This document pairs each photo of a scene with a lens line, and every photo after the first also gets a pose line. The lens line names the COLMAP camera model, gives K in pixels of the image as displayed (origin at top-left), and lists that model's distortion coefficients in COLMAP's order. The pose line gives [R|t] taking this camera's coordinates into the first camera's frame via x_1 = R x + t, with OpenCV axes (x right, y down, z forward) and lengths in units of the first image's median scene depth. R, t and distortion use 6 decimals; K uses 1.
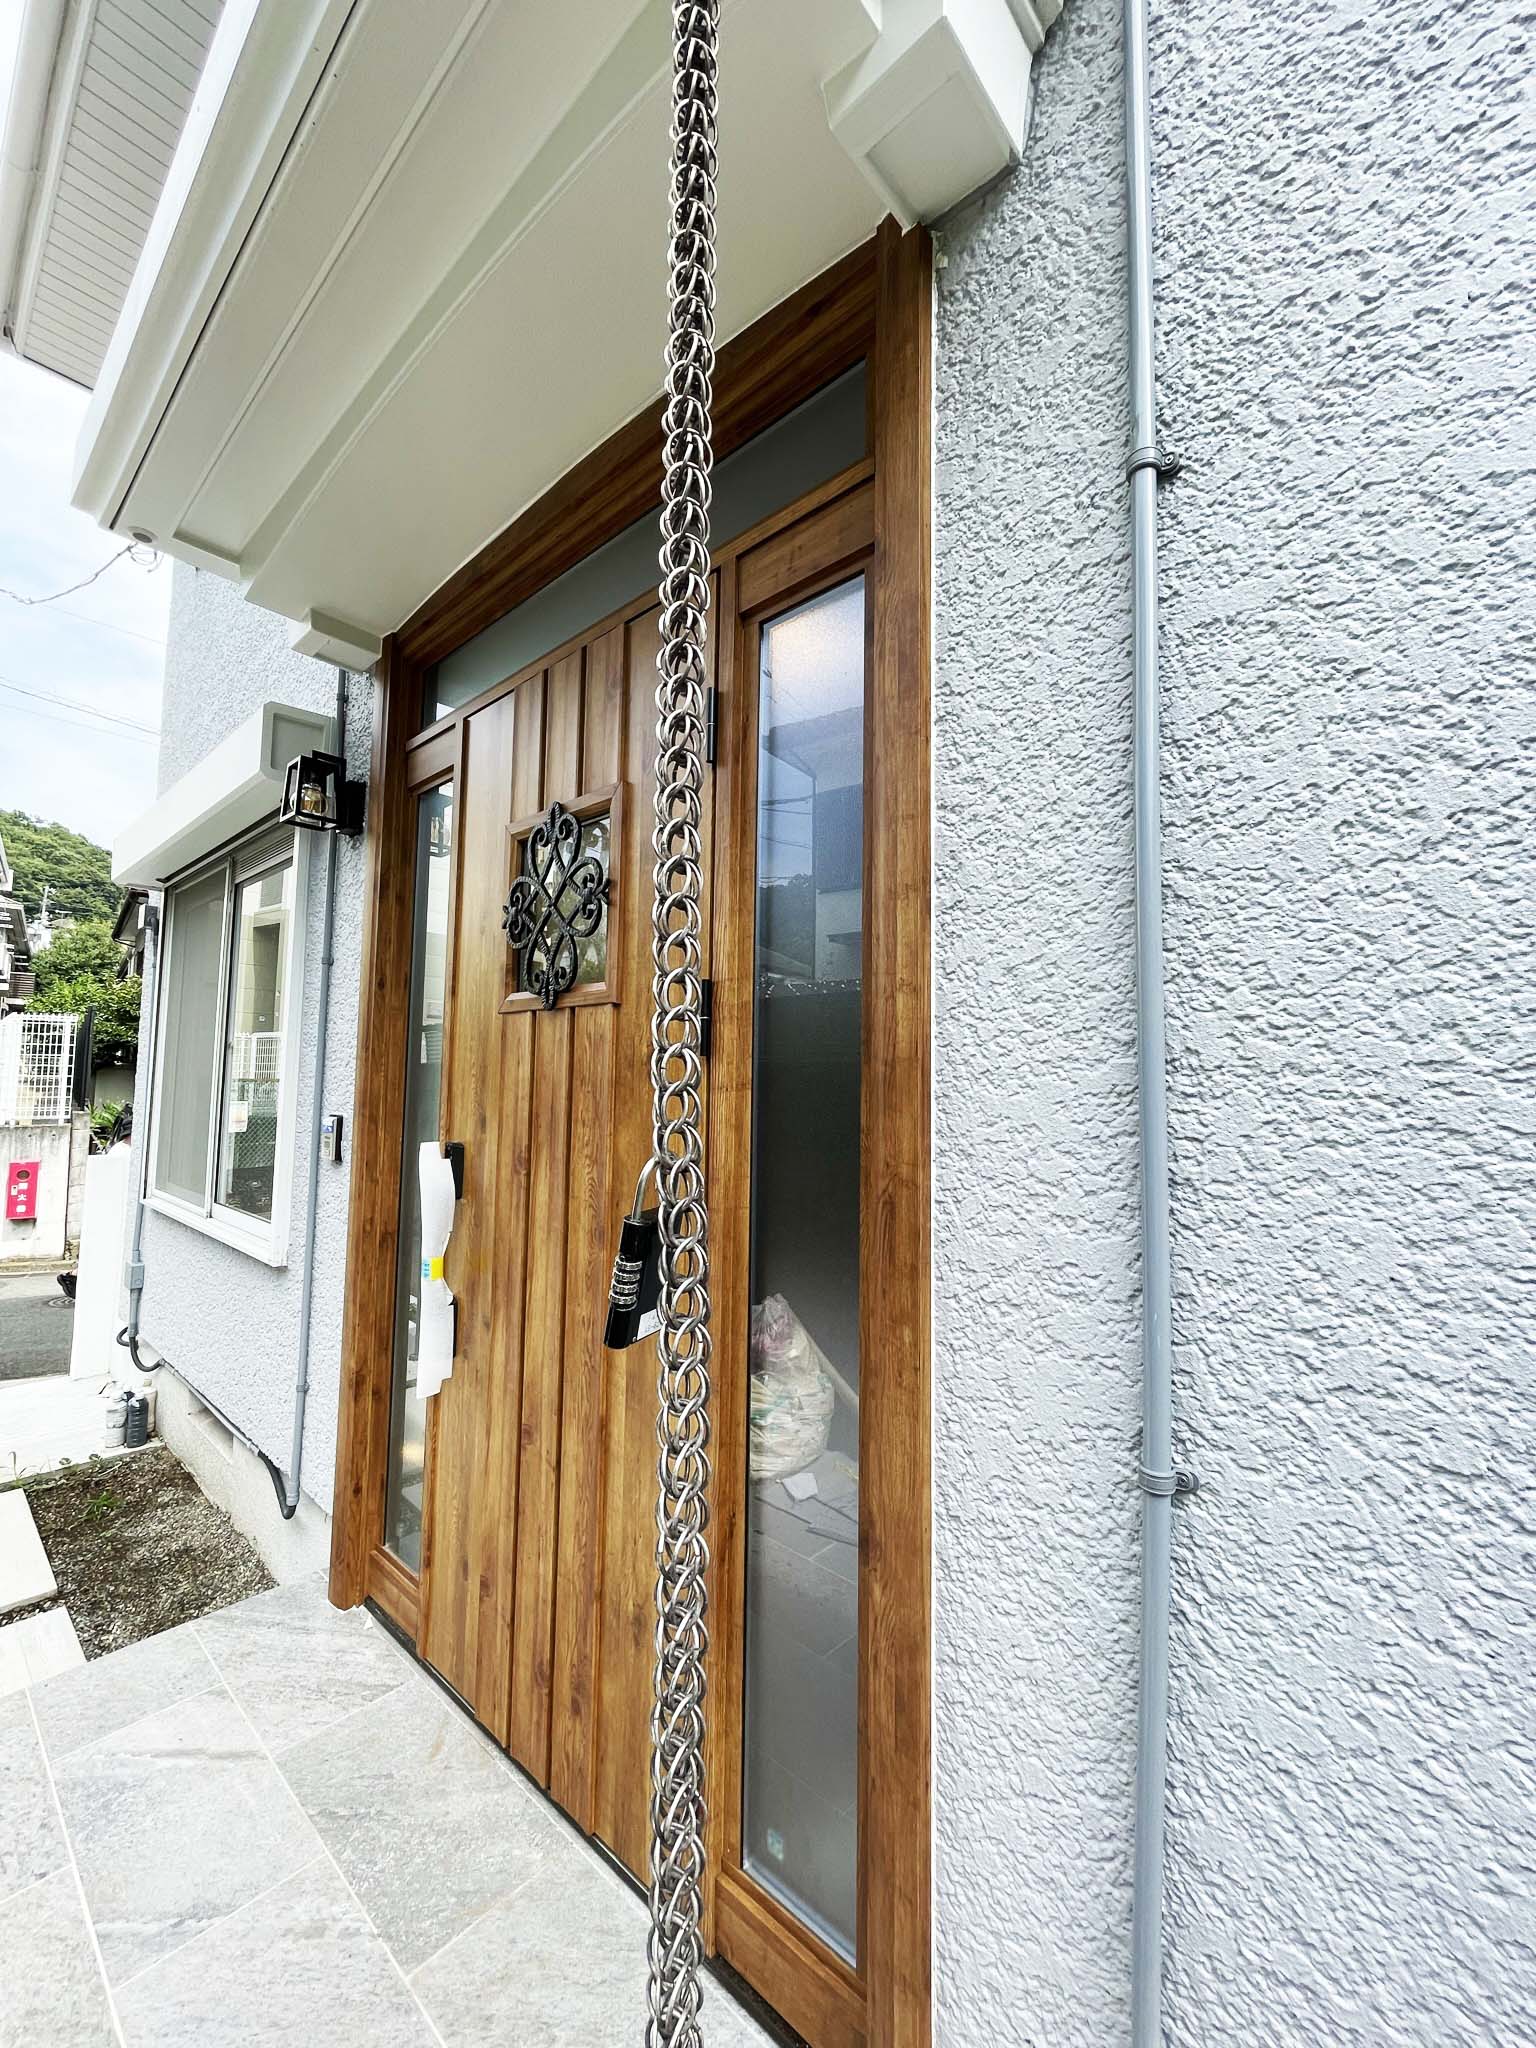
lens RADIAL K [[828.9, 0, 768.0], [0, 828.9, 1024.0], [0, 0, 1]] dist [-0.001459, 0.000216]
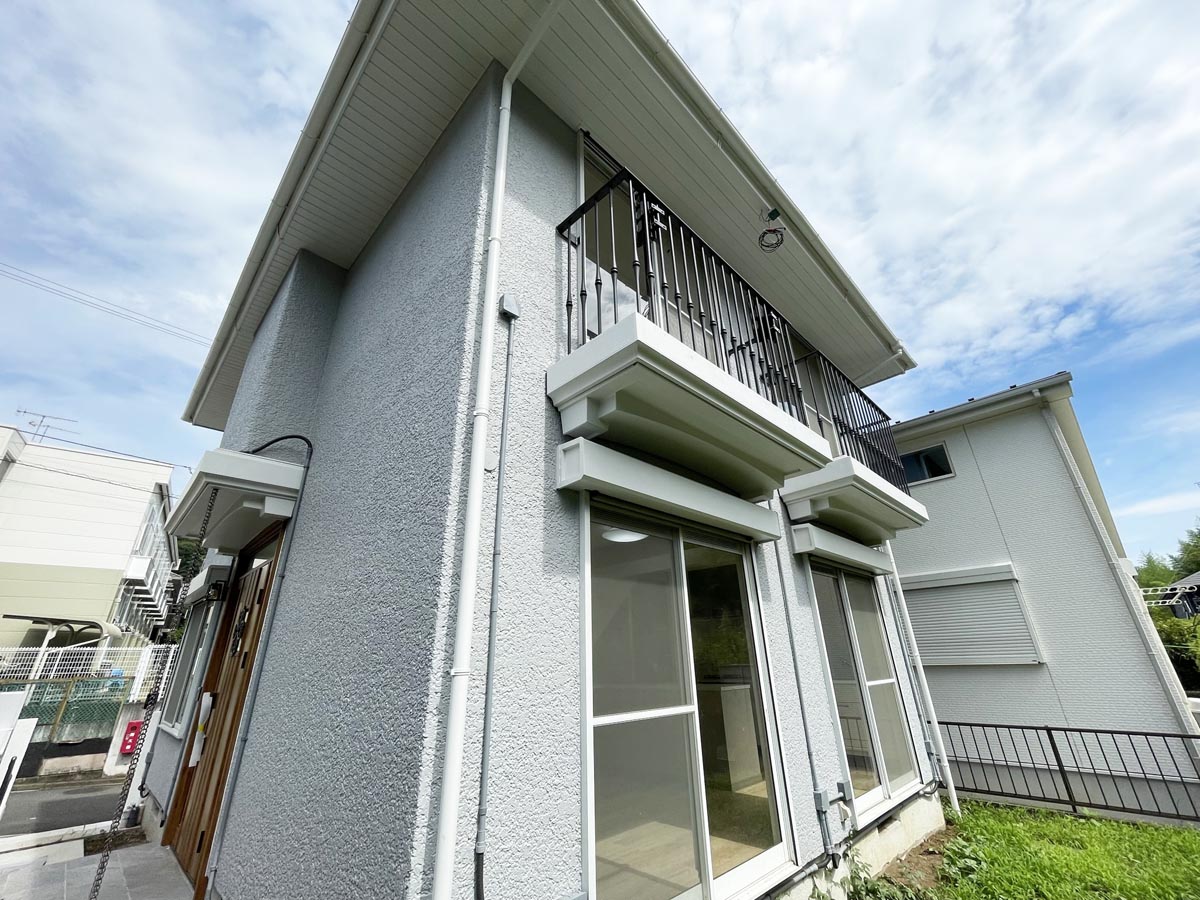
lens RADIAL K [[485.7, 0, 600.0], [0, 485.7, 450.0], [0, 0, 1]] dist [-0.001459, 0.000216]
pose [[0.997651, -0.061109, -0.030967, 0.801182], [0.047590, 0.943343, -0.328390, -0.050371], [0.049280, 0.326145, 0.944034, -0.736085]]
